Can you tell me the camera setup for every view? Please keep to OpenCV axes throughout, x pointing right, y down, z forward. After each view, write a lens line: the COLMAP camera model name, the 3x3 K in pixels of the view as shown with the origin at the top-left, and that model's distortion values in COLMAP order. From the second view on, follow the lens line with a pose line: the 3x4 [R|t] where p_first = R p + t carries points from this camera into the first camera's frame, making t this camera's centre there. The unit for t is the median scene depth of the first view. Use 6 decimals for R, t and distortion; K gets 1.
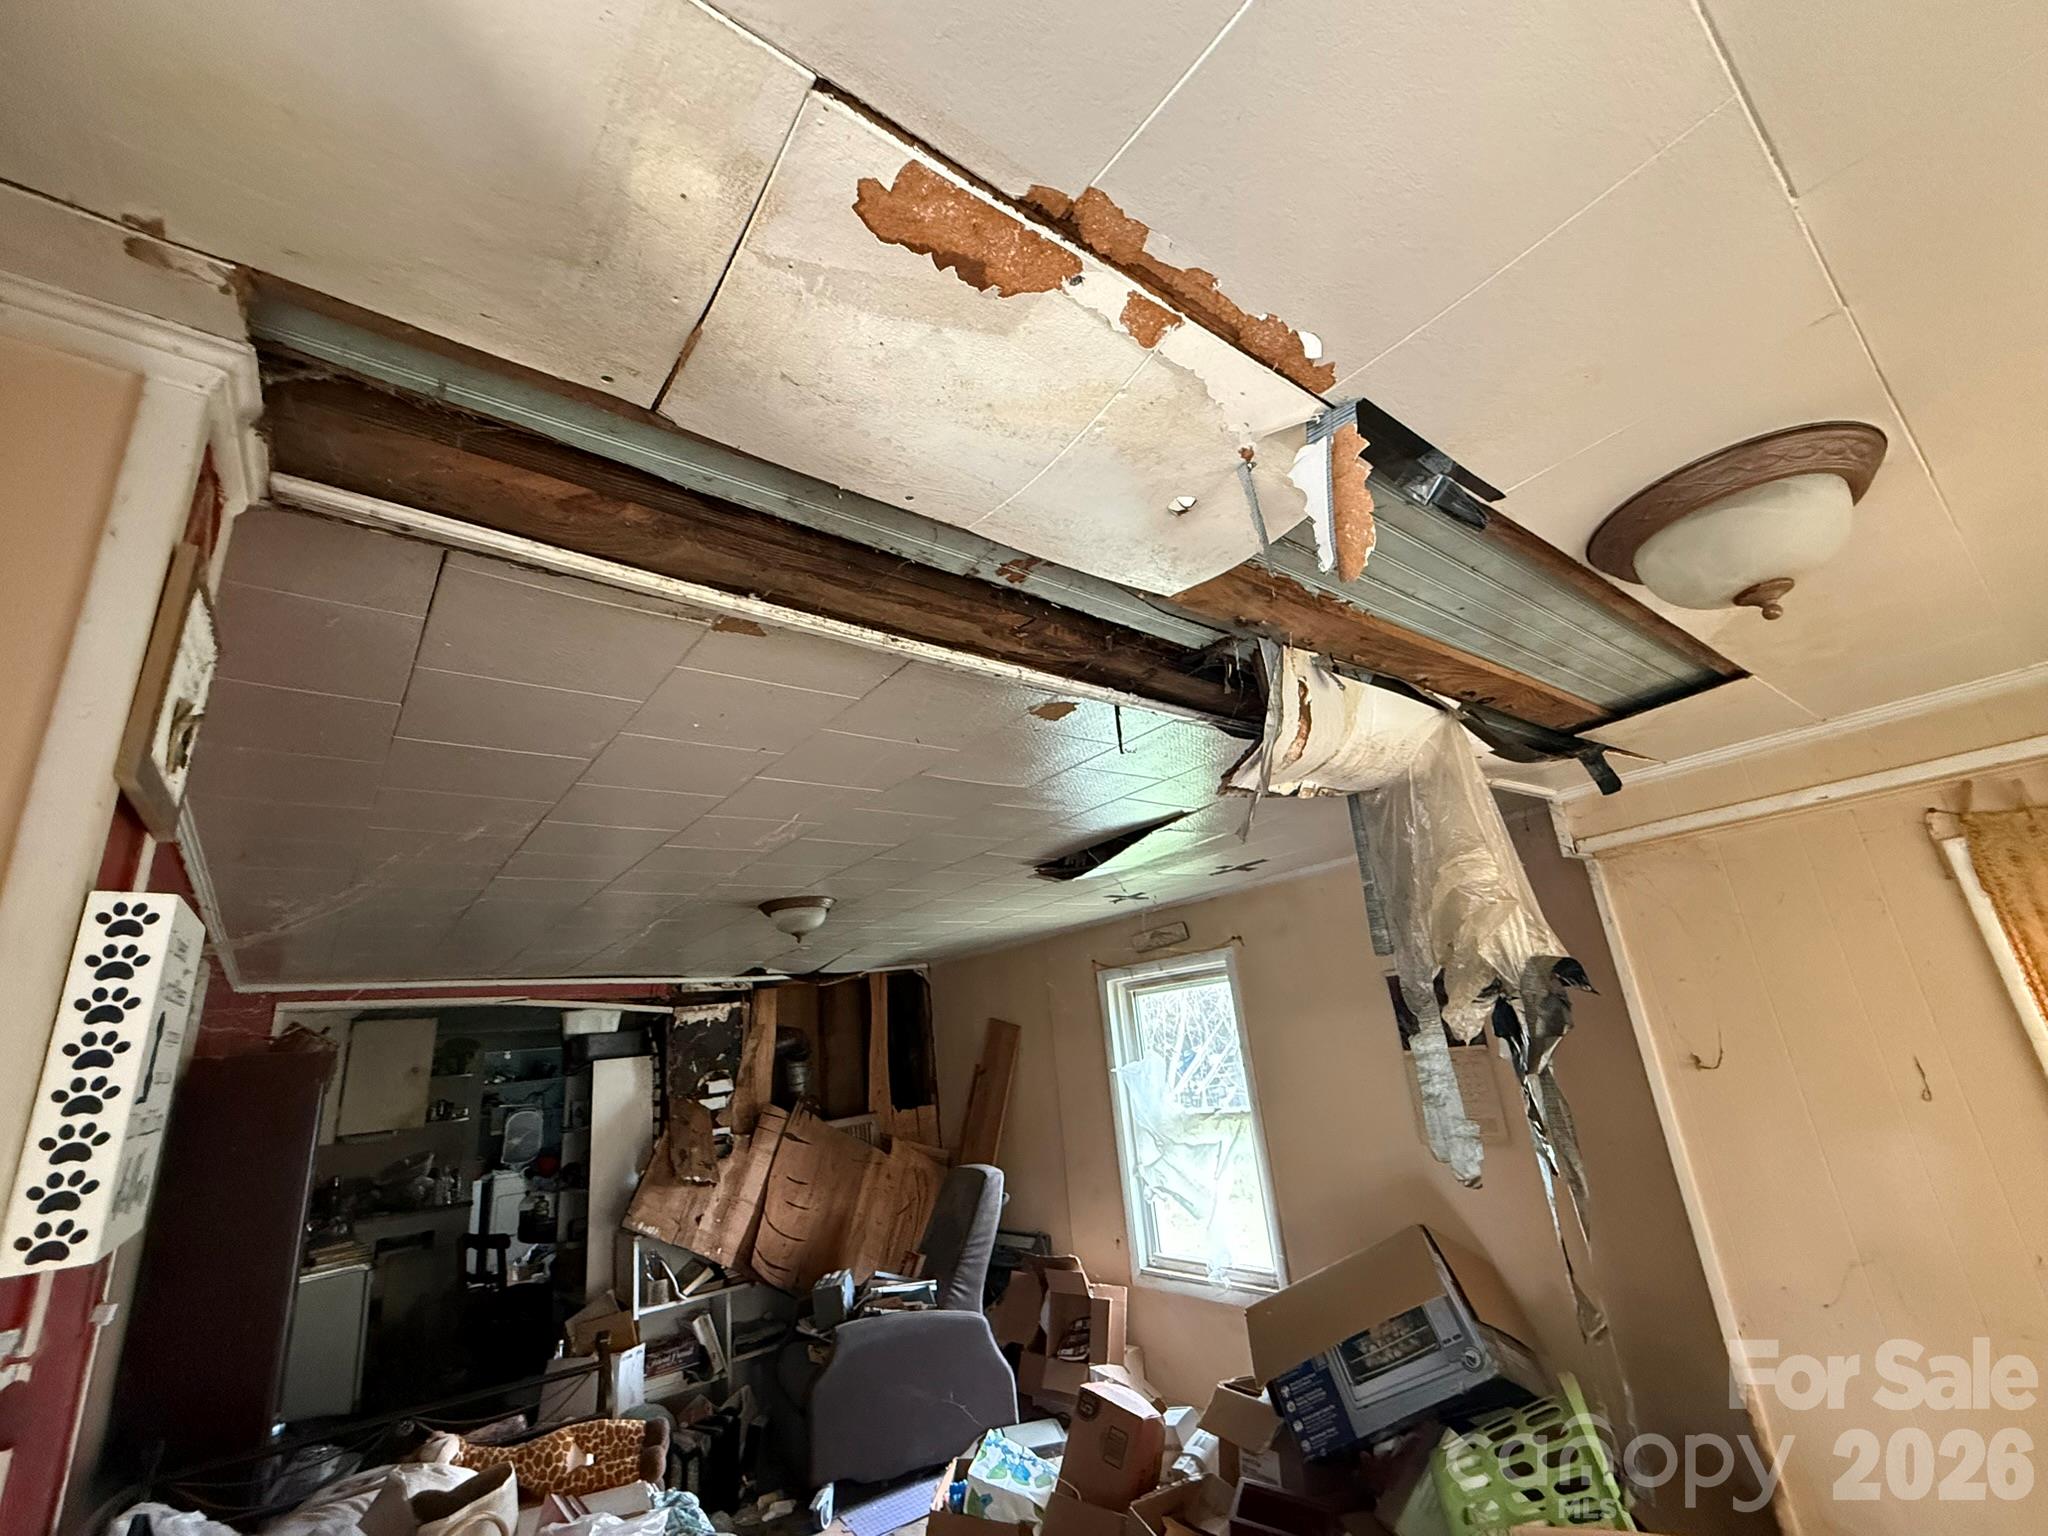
lens RADIAL K [[870.5, 0, 1022.9], [0, 870.5, 766.5], [0, 0, 1]] dist [-0.001181, 0.001207]
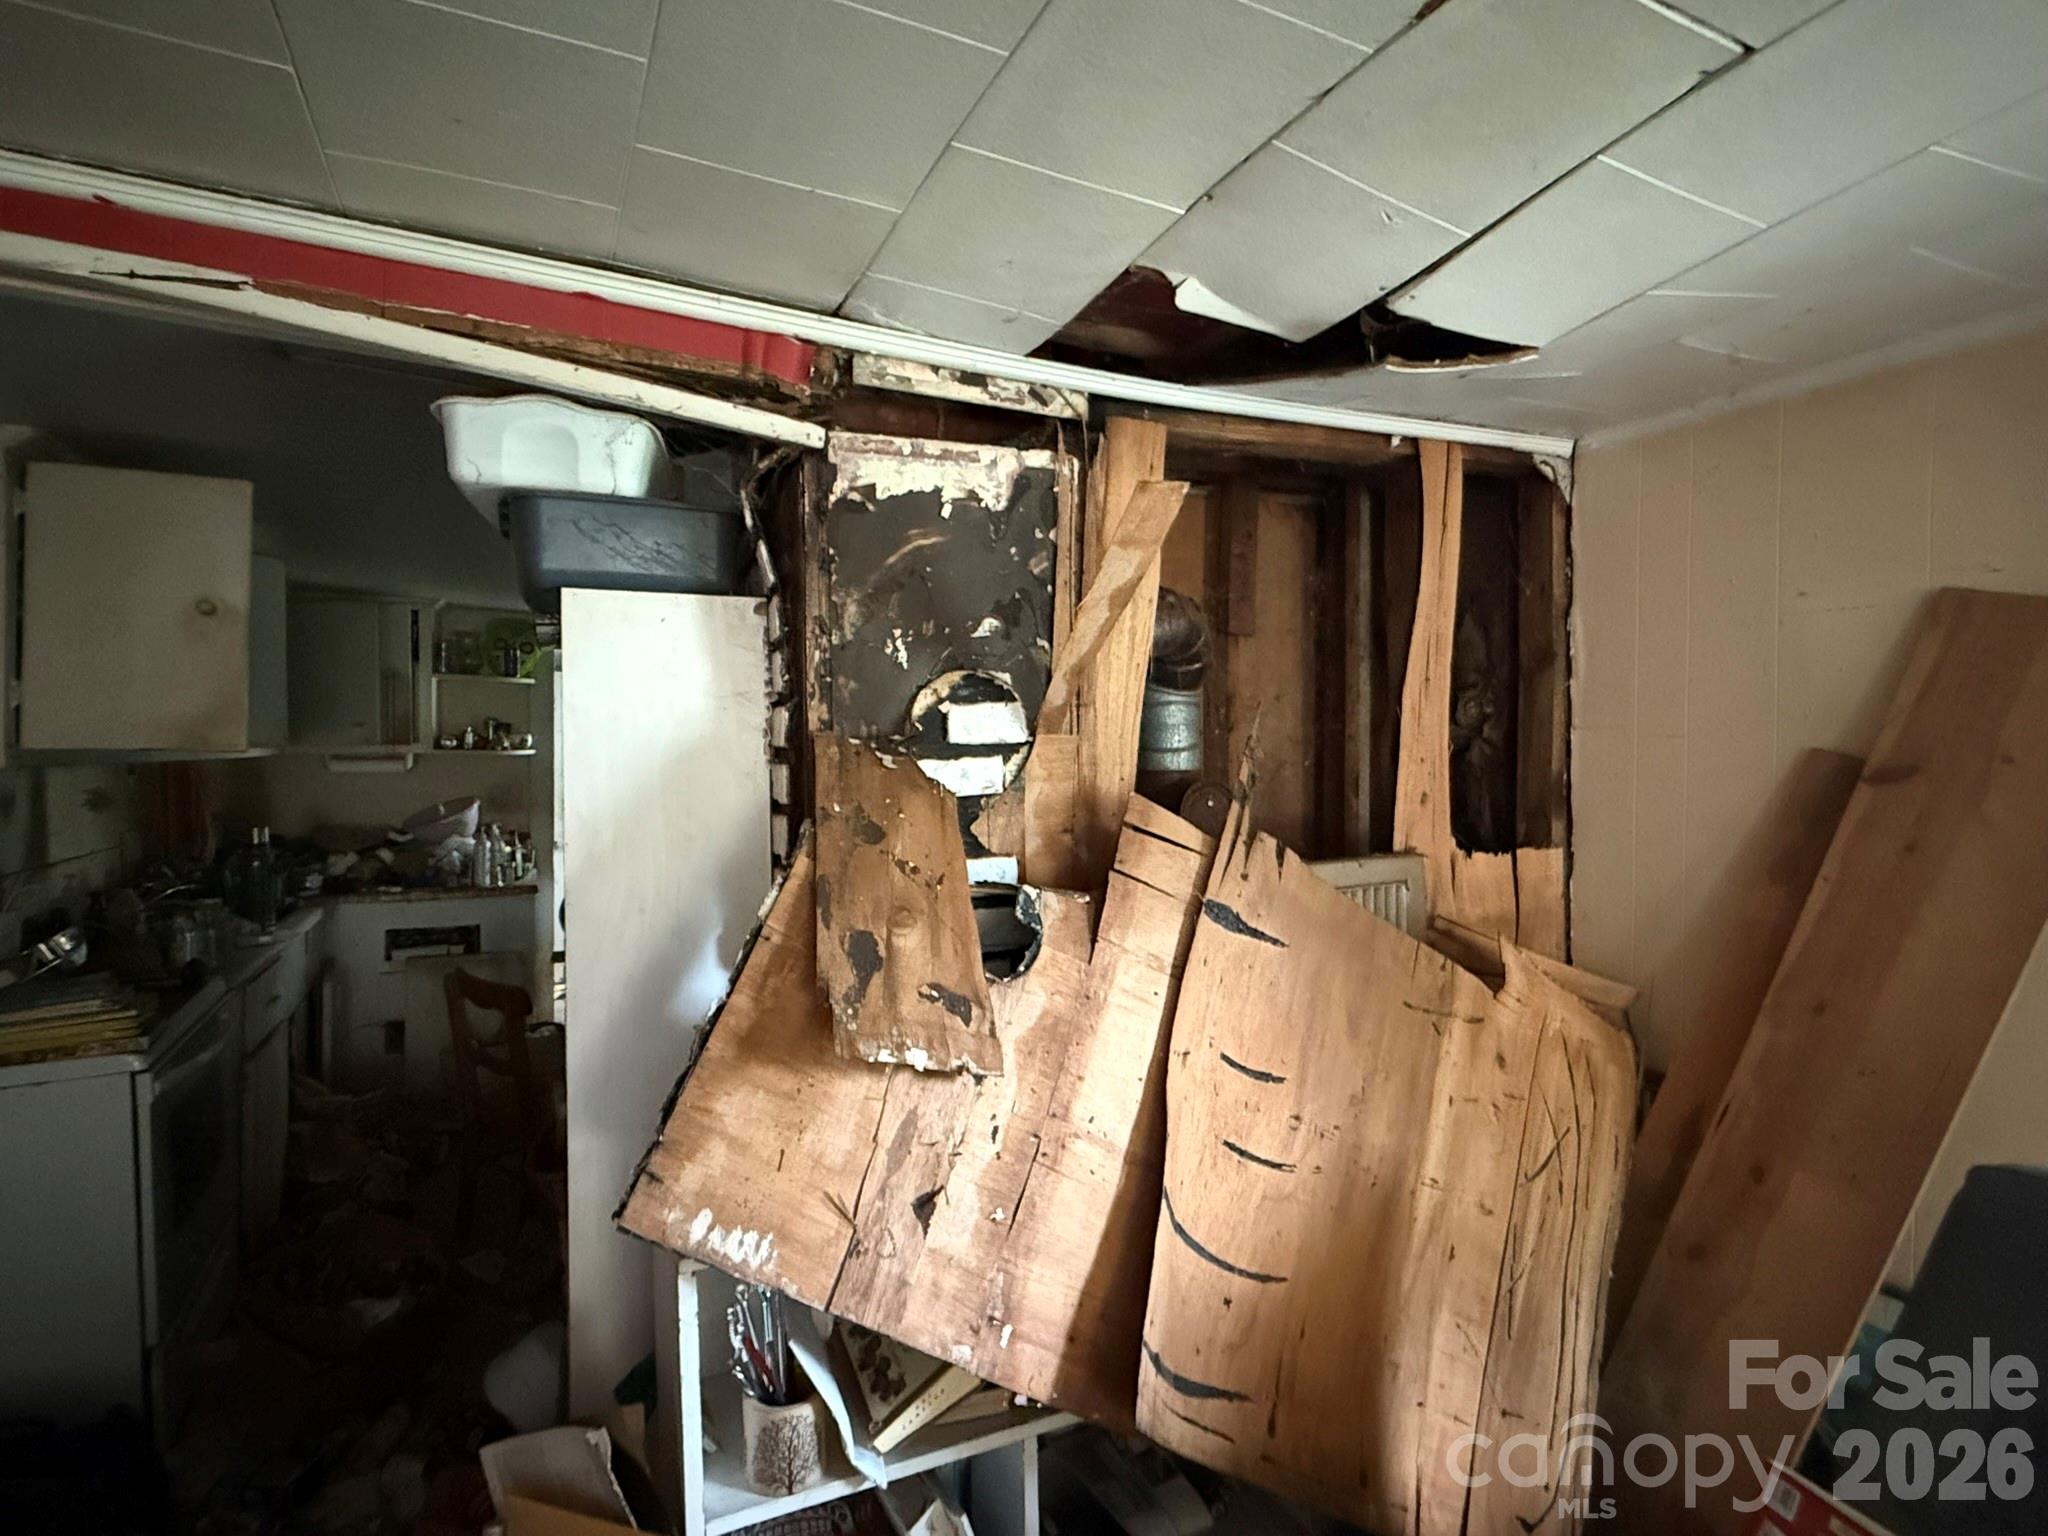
lens RADIAL K [[1030.1, 0, 1012.1], [0, 1030.1, 764.4], [0, 0, 1]] dist [-0.003570, -0.002456]
pose [[0.968692, 0.107239, -0.223910, -0.276792], [-0.026677, 0.941636, 0.335574, 0.281291], [0.246828, -0.319095, 0.915016, 0.725600]]
